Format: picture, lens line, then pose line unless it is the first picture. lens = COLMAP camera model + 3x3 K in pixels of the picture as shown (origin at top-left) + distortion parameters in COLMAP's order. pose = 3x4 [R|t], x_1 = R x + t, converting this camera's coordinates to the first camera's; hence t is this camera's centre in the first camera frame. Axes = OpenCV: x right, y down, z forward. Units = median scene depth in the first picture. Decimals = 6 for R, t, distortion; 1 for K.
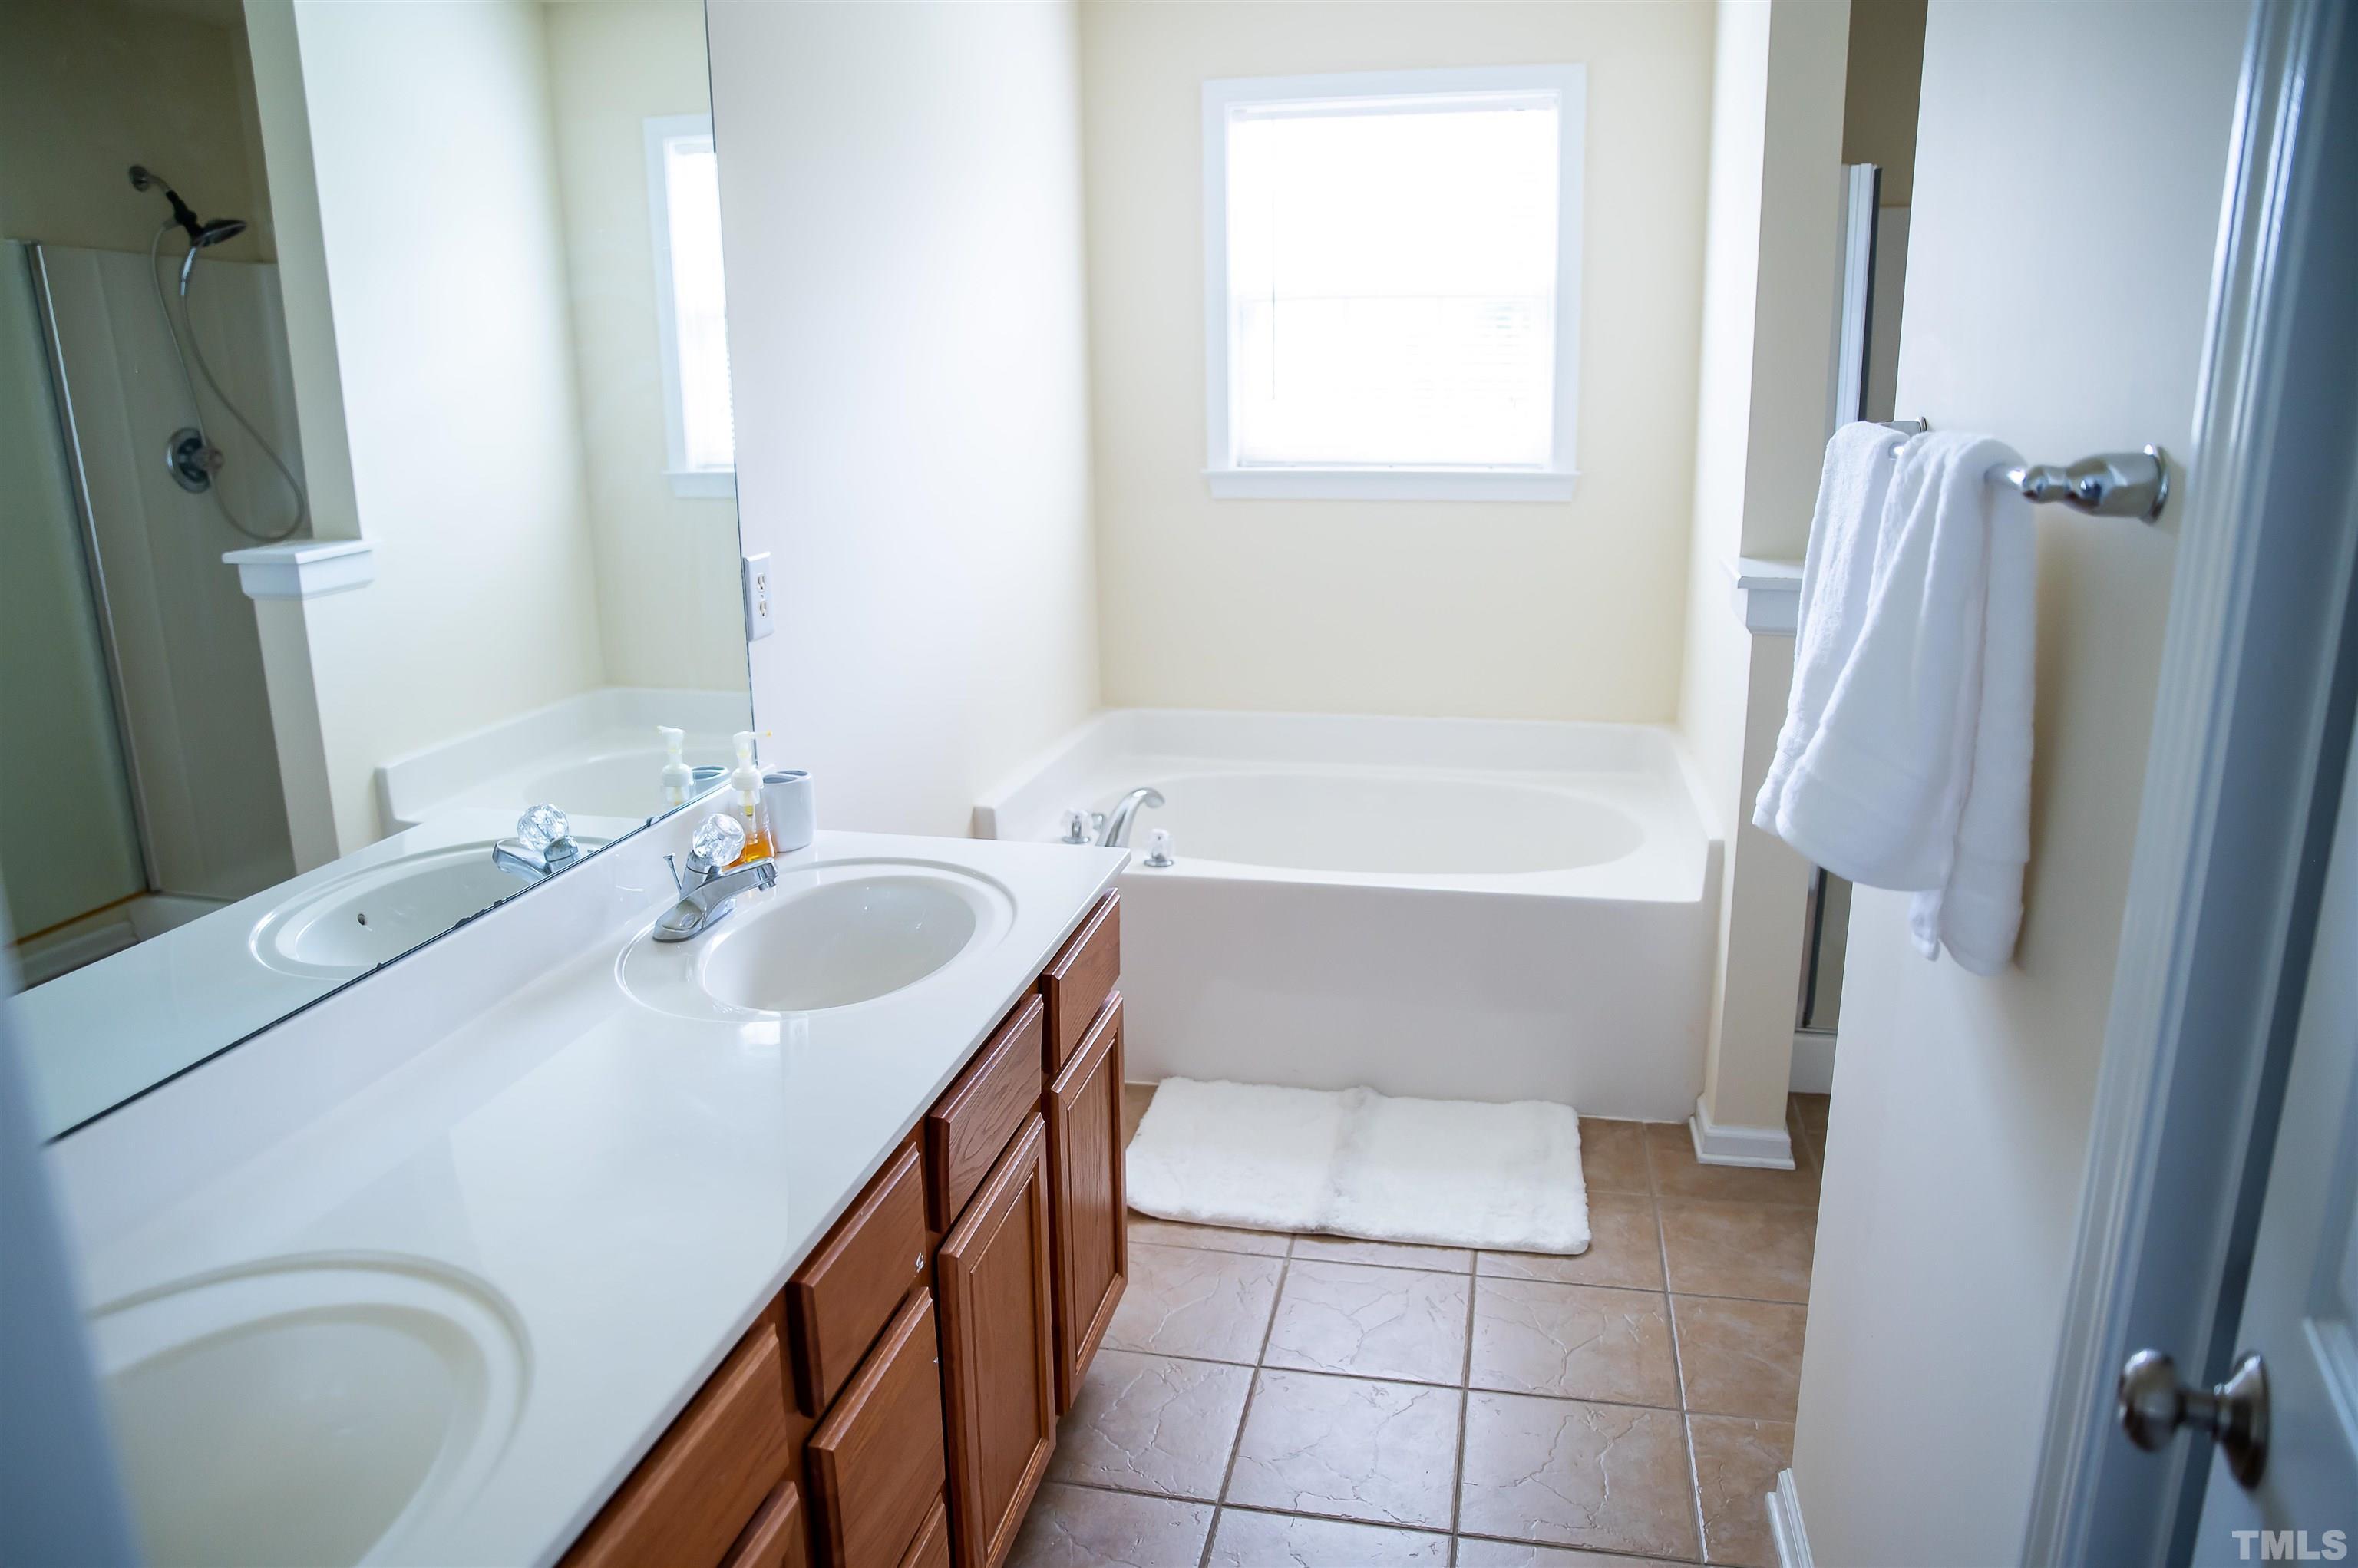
lens RADIAL K [[1639.8, 0, 1204.1], [0, 1639.8, 759.5], [0, 0, 1]] dist [-0.063955, 0.078759]
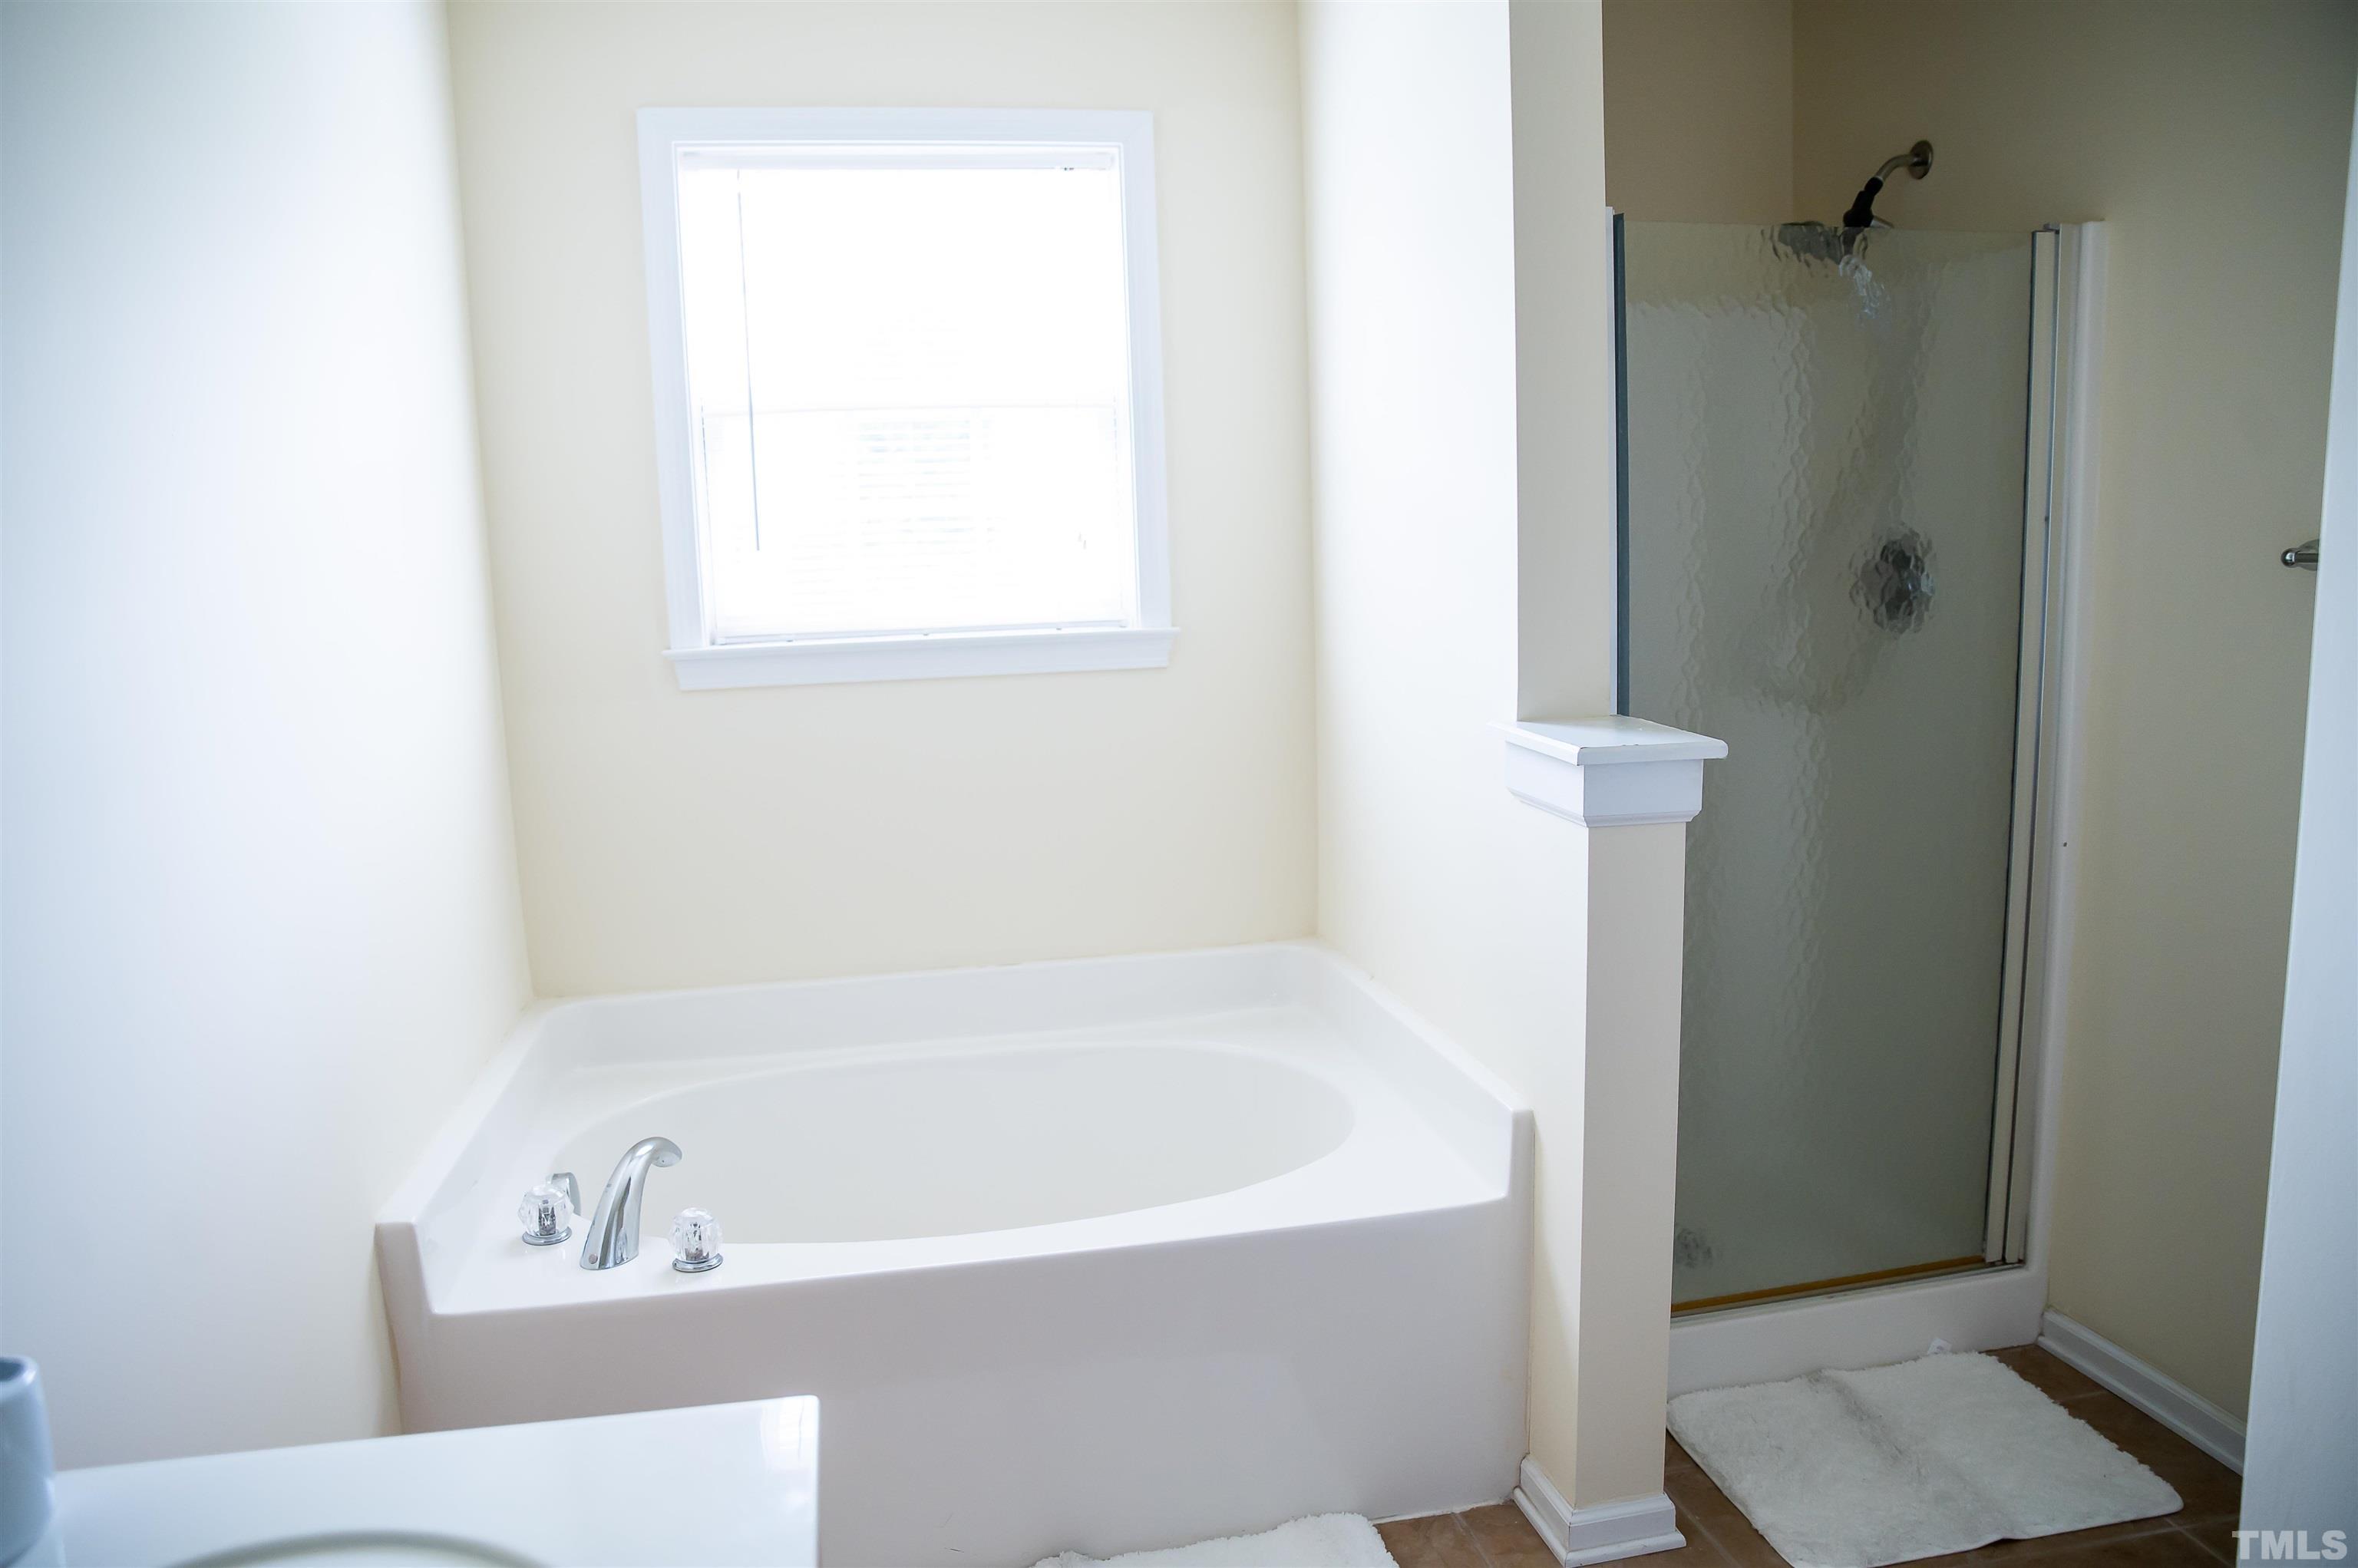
lens RADIAL K [[1600.3, 0, 1179.0], [0, 1600.3, 784.0], [0, 0, 1]] dist [-0.114718, 0.064091]
pose [[0.920318, -0.079662, 0.382973, -0.082019], [0.115622, 0.990697, -0.071776, -0.061033], [-0.373692, 0.110336, 0.920967, 0.392308]]
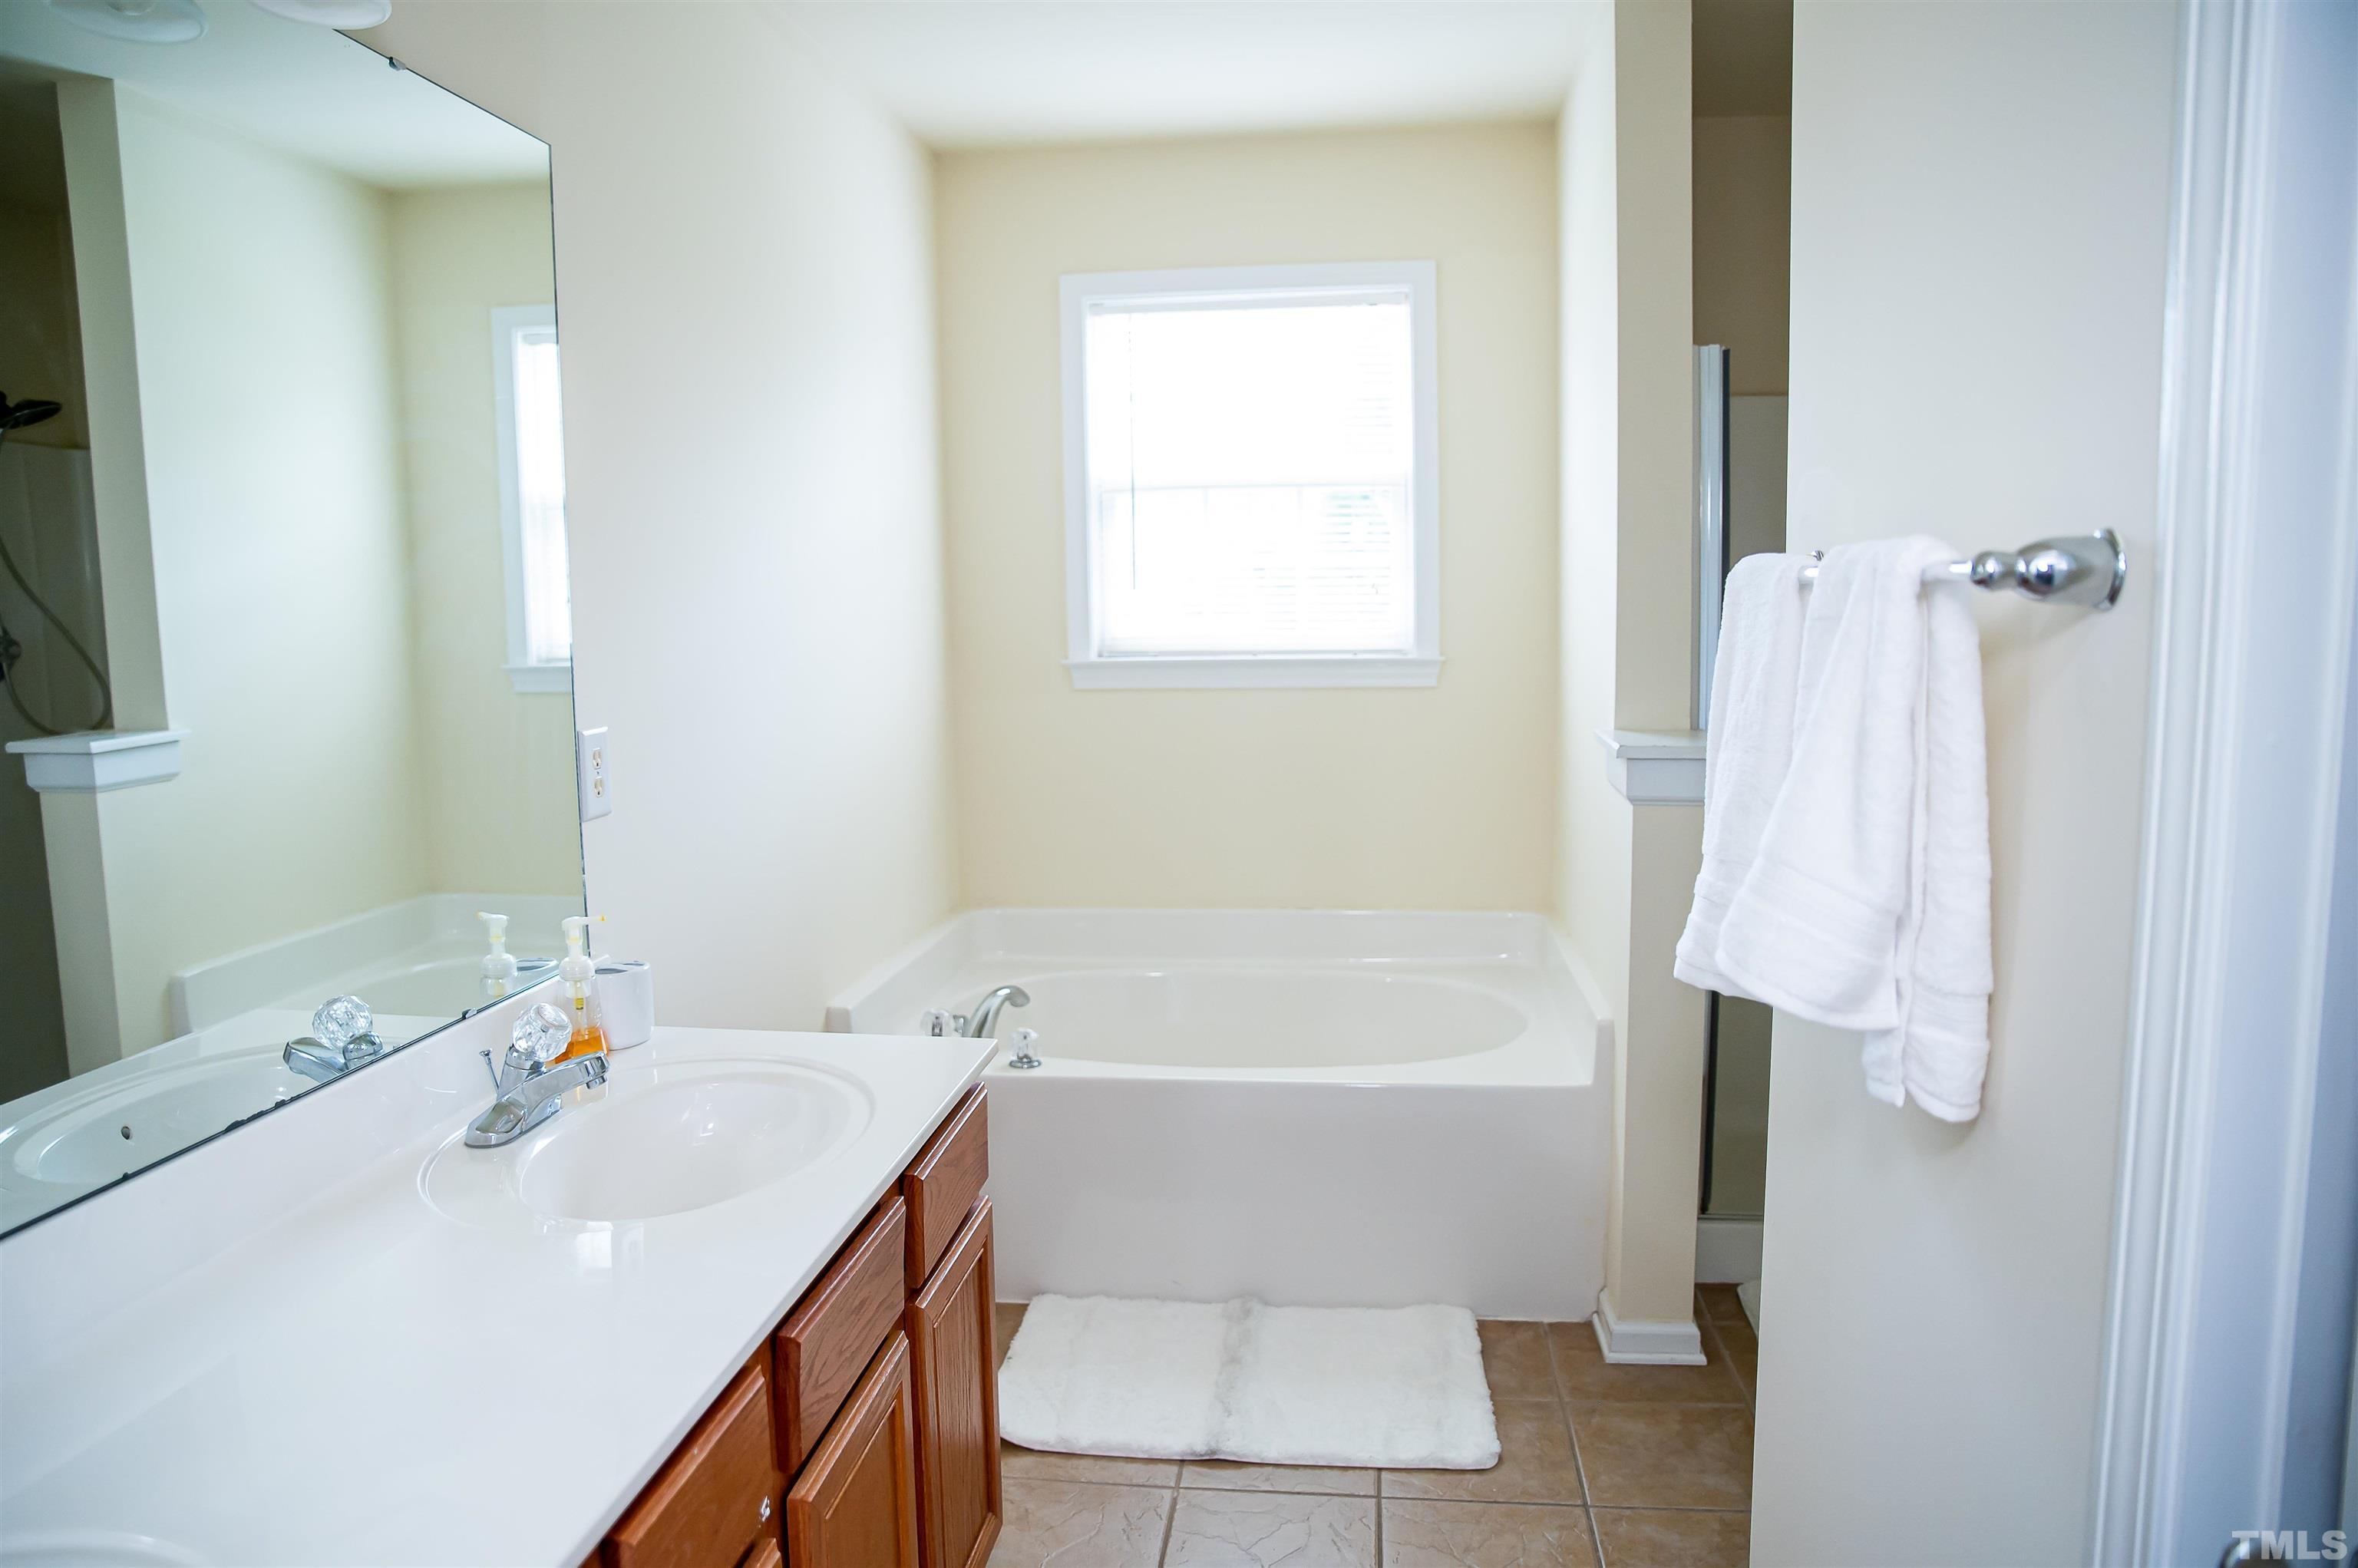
lens RADIAL K [[1627.3, 0, 1182.3], [0, 1627.3, 779.8], [0, 0, 1]] dist [-0.095097, 0.096582]
pose [[0.996938, -0.015274, 0.076695, -0.007303], [0.024583, 0.992233, -0.121941, 0.018984], [-0.074237, 0.123452, 0.989570, 0.054073]]
